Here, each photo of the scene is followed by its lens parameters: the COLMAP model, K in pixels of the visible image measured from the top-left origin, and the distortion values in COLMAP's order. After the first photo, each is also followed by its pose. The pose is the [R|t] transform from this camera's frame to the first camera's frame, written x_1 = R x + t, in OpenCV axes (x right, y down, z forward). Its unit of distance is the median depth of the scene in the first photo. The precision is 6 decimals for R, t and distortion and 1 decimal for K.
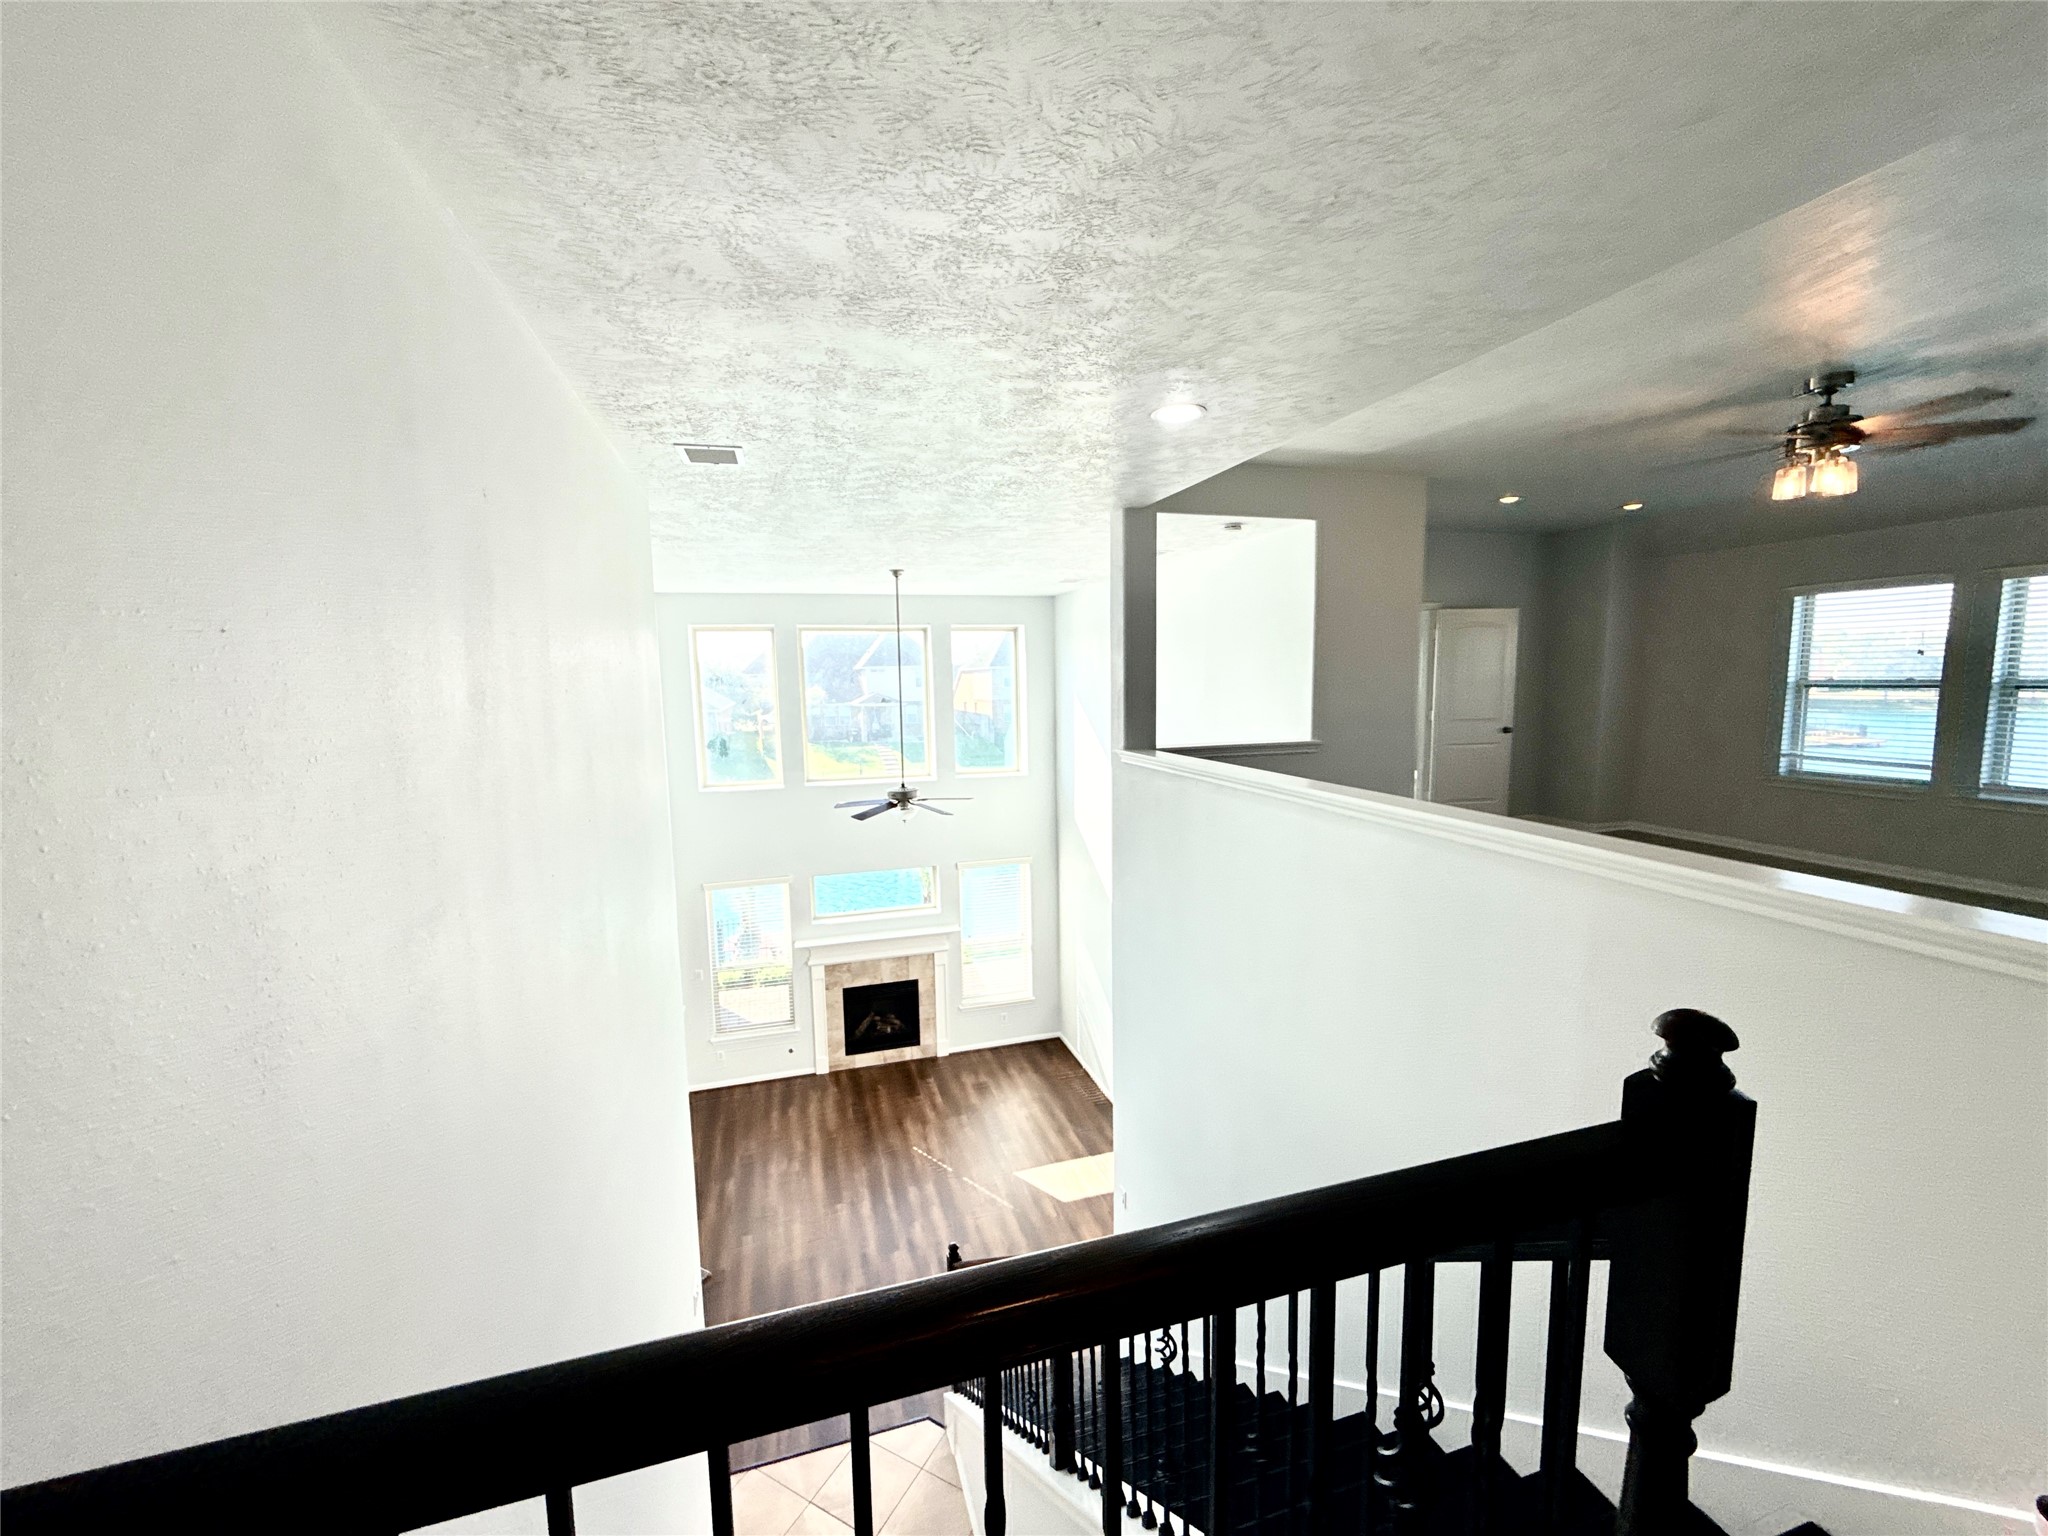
lens RADIAL K [[811.9, 0, 1017.4], [0, 811.9, 770.6], [0, 0, 1]] dist [-0.001450, -0.000090]
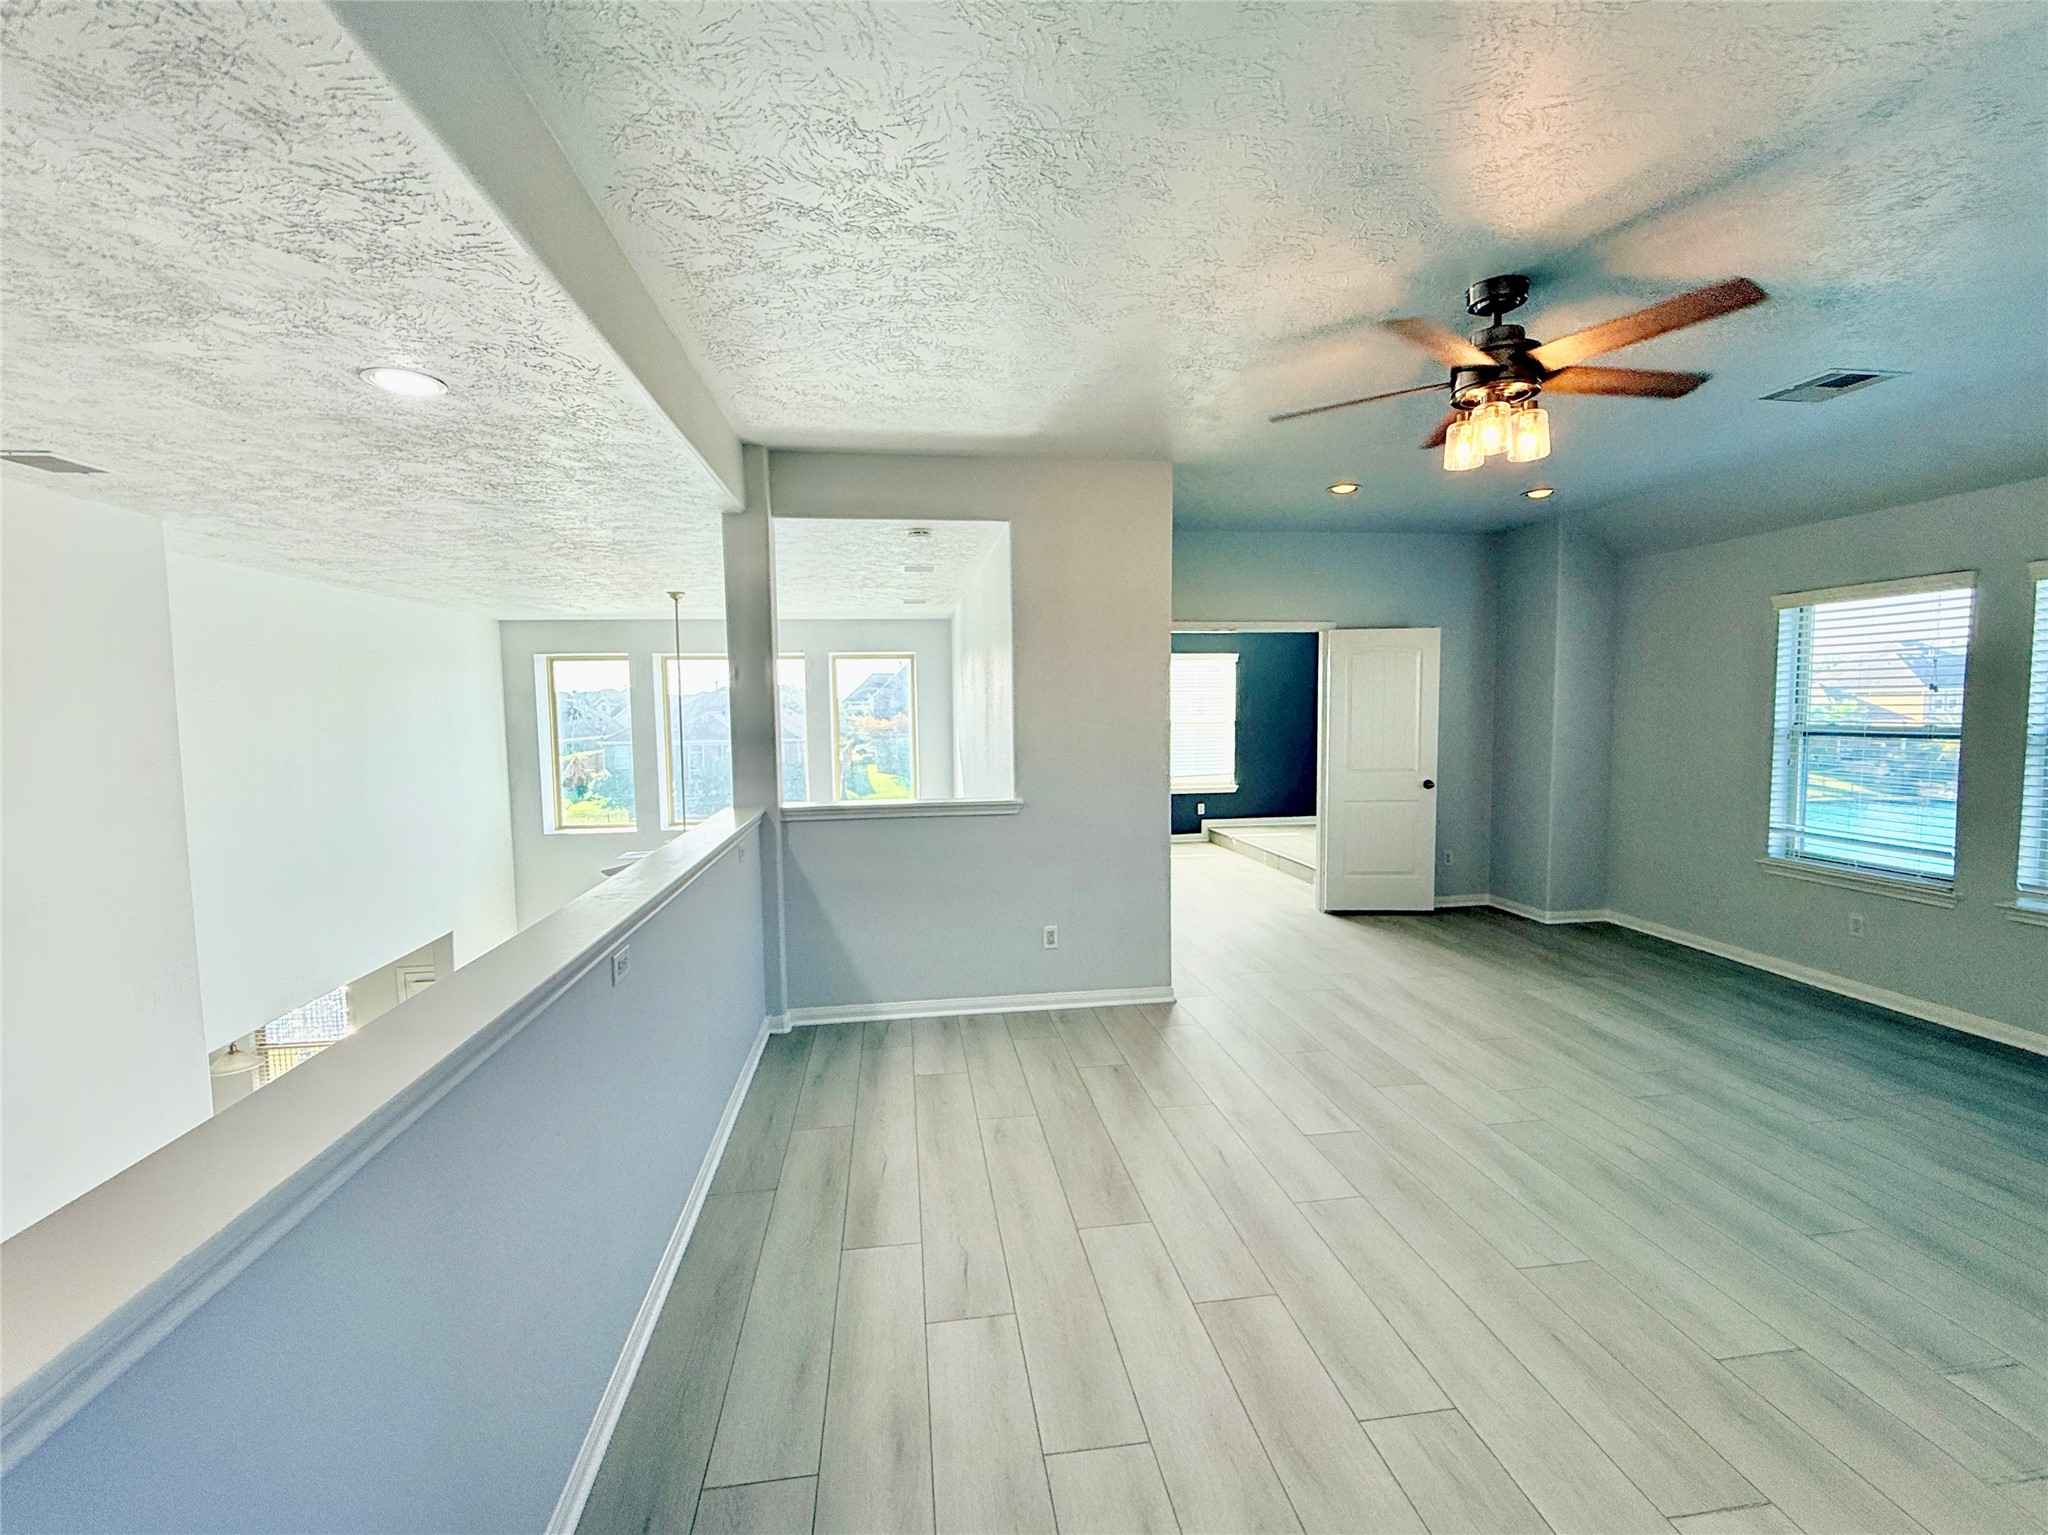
lens RADIAL K [[886.6, 0, 1020.5], [0, 886.6, 775.6], [0, 0, 1]] dist [-0.000512, -0.000201]
pose [[0.988546, 0.016054, -0.150061, 0.544422], [-0.021565, 0.999149, -0.035173, -0.033678], [0.149368, 0.038006, 0.988051, 0.169961]]
